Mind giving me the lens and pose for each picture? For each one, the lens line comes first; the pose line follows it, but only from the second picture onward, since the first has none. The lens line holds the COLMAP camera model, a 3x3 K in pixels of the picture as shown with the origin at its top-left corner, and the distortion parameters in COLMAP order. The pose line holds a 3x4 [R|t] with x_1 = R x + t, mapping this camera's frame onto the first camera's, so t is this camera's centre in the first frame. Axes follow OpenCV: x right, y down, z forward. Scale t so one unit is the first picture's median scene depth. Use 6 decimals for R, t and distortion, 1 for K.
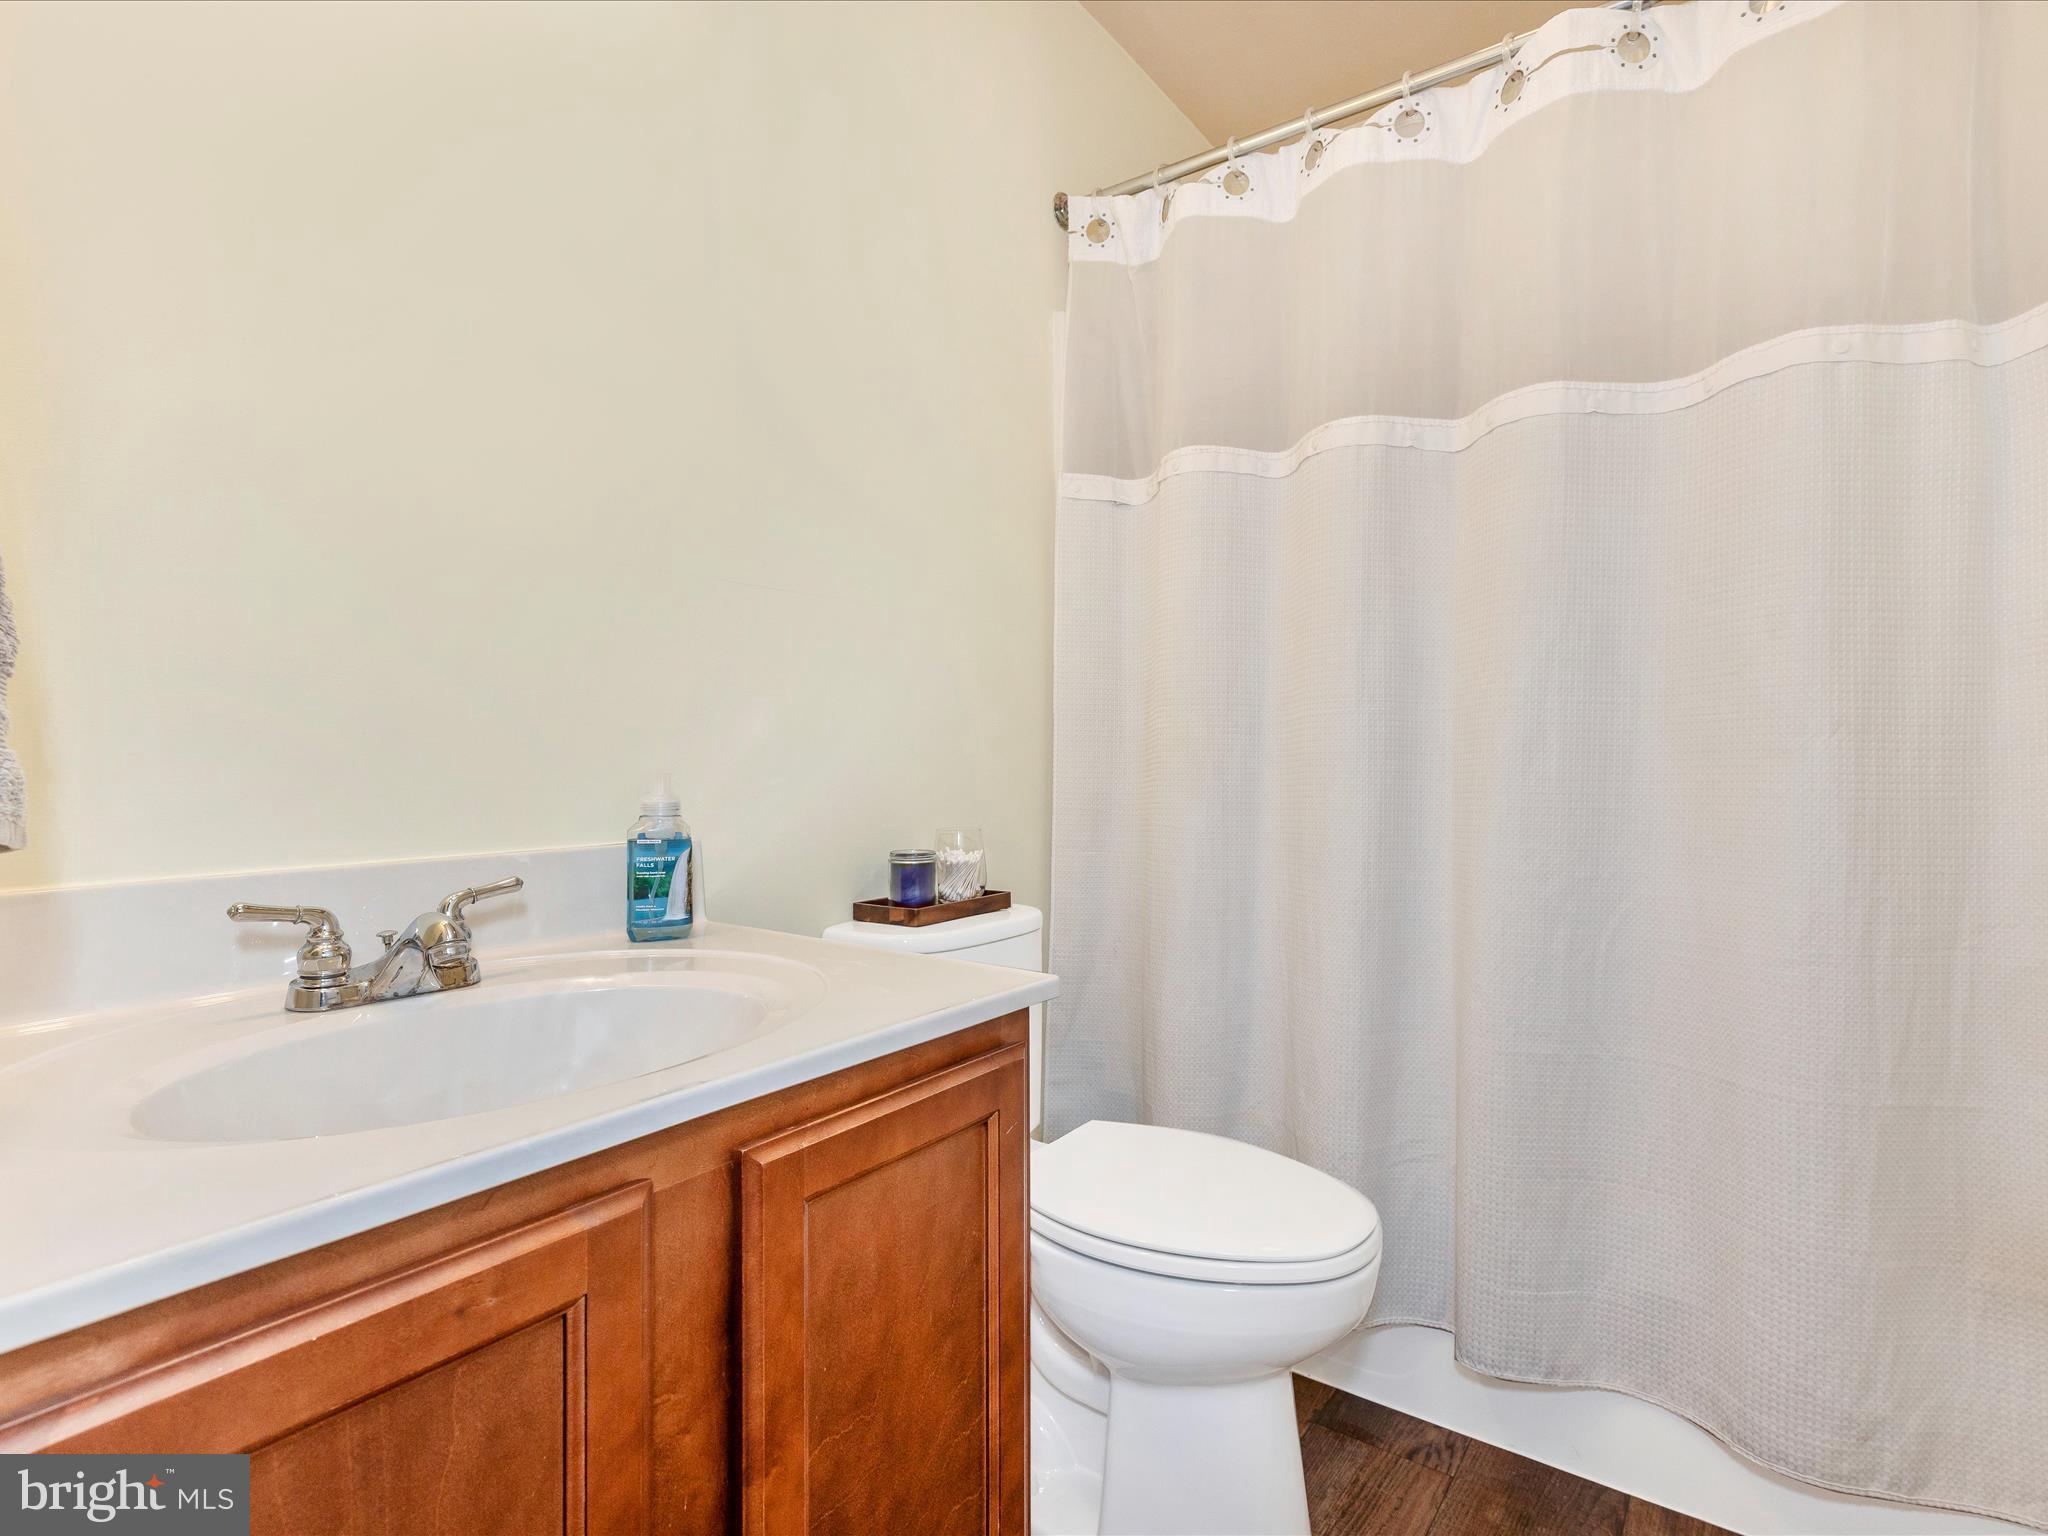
lens RADIAL K [[1011.4, 0, 1032.4], [0, 1011.4, 756.4], [0, 0, 1]] dist [0.003302, -0.000986]
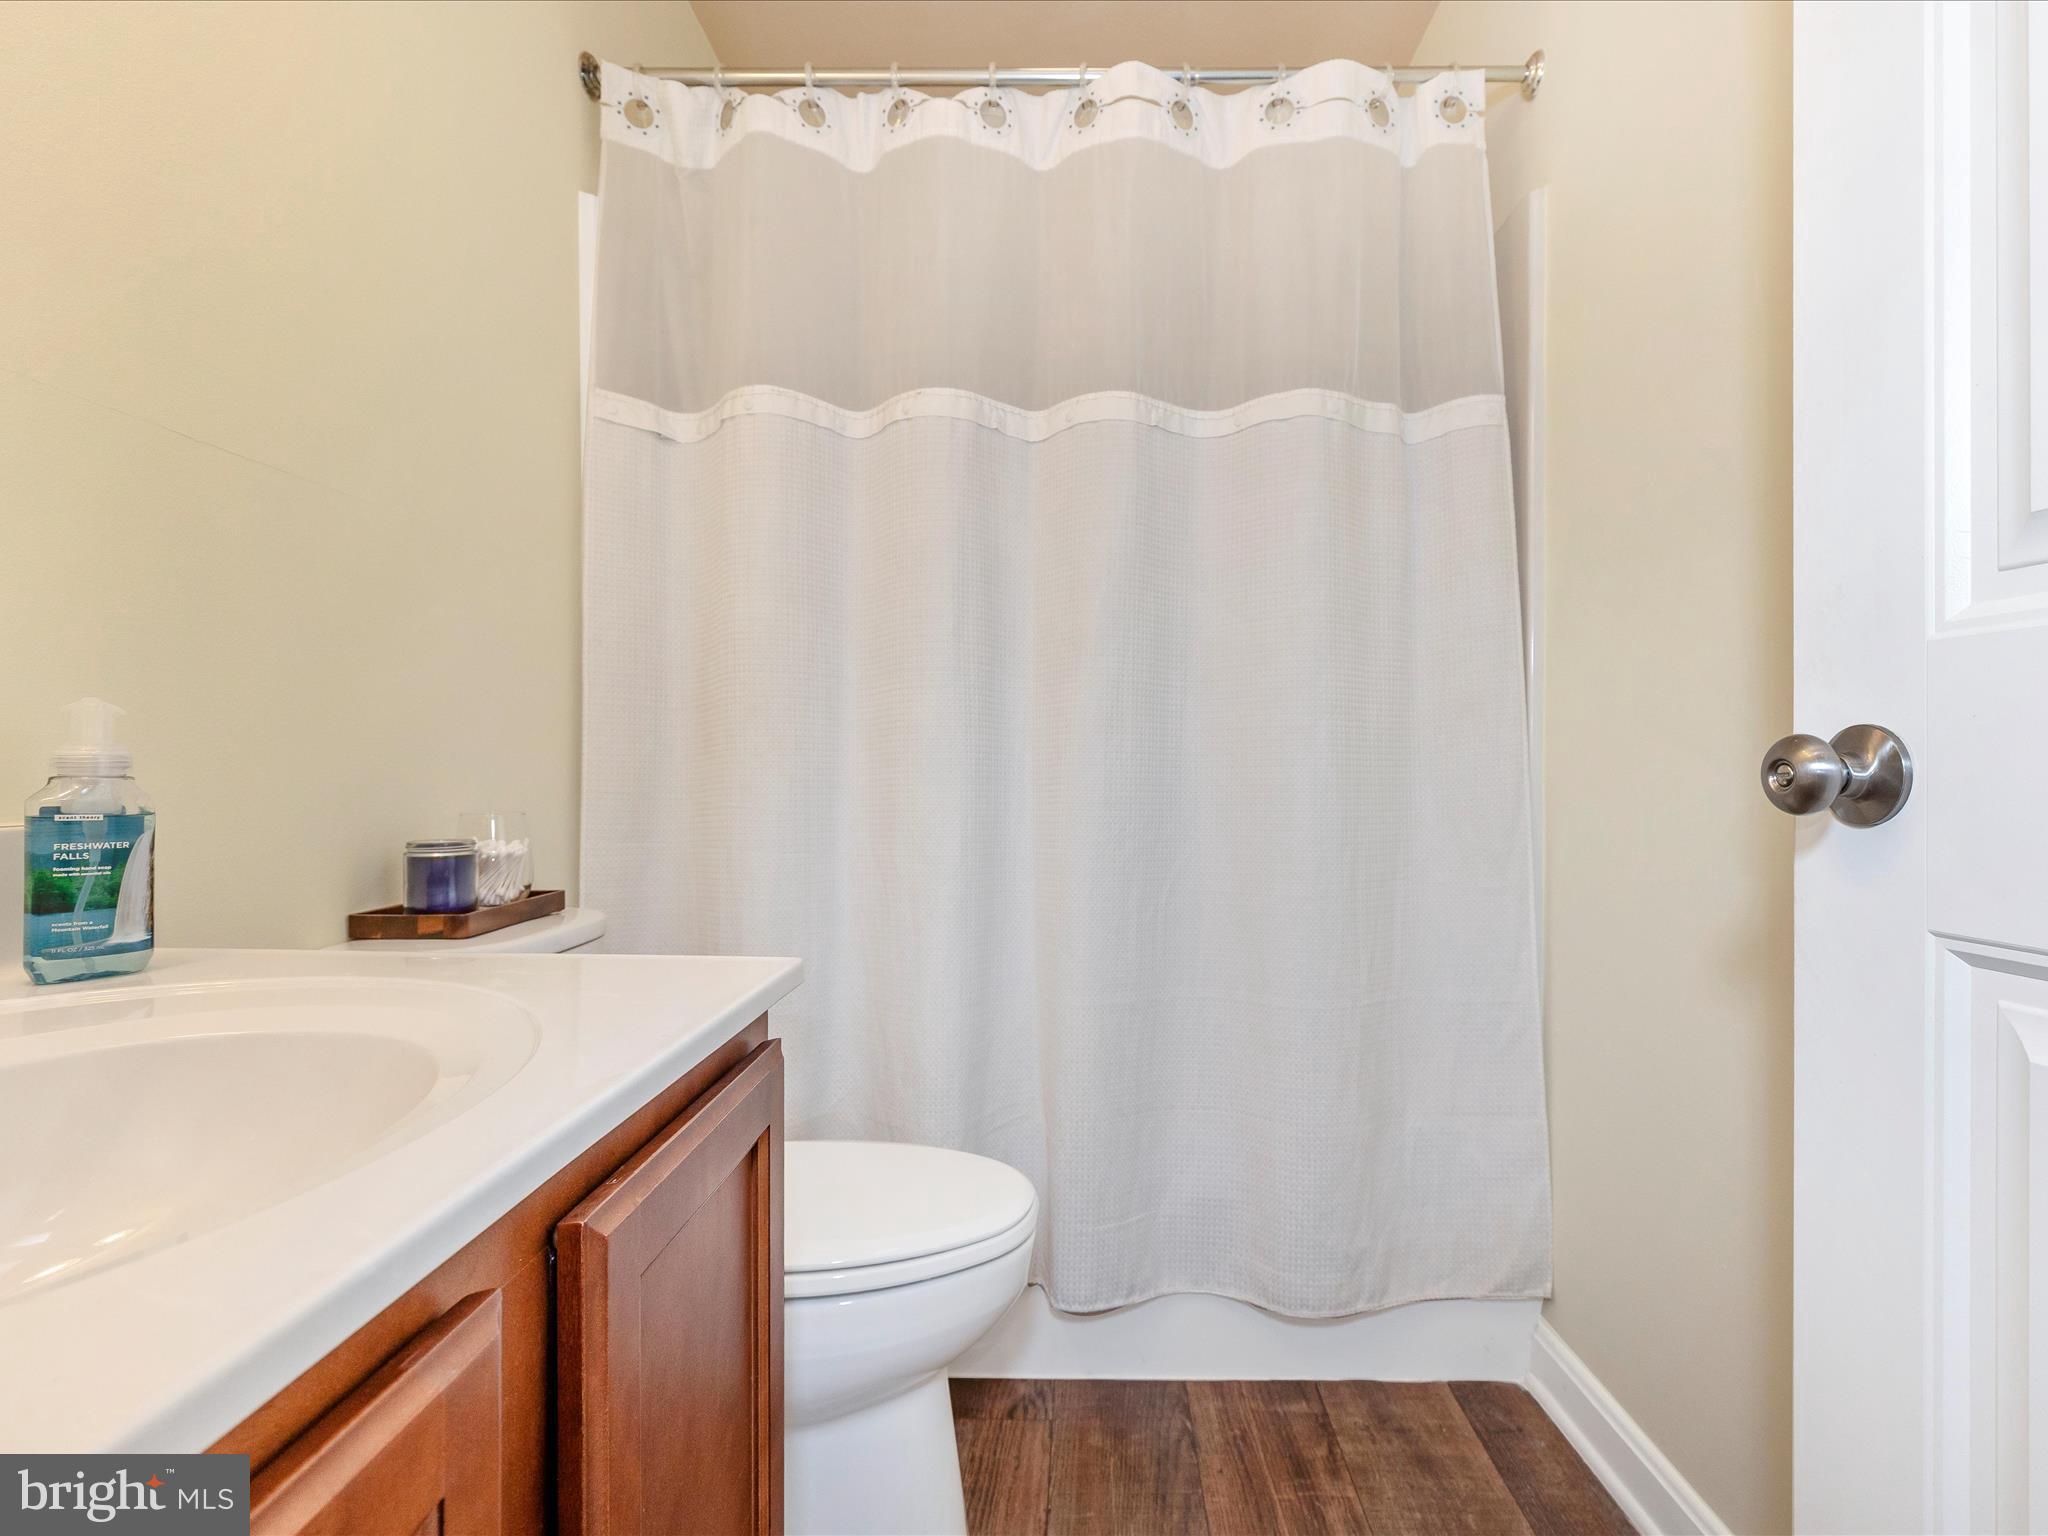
lens RADIAL K [[1042.2, 0, 1024.0], [0, 1042.2, 768.0], [0, 0, 1]] dist [0.002758, -0.010347]
pose [[0.824527, 0.006903, 0.565780, -0.211546], [-0.005623, 0.999976, -0.004006, 0.042993], [-0.565794, 0.000122, 0.824546, 0.127347]]
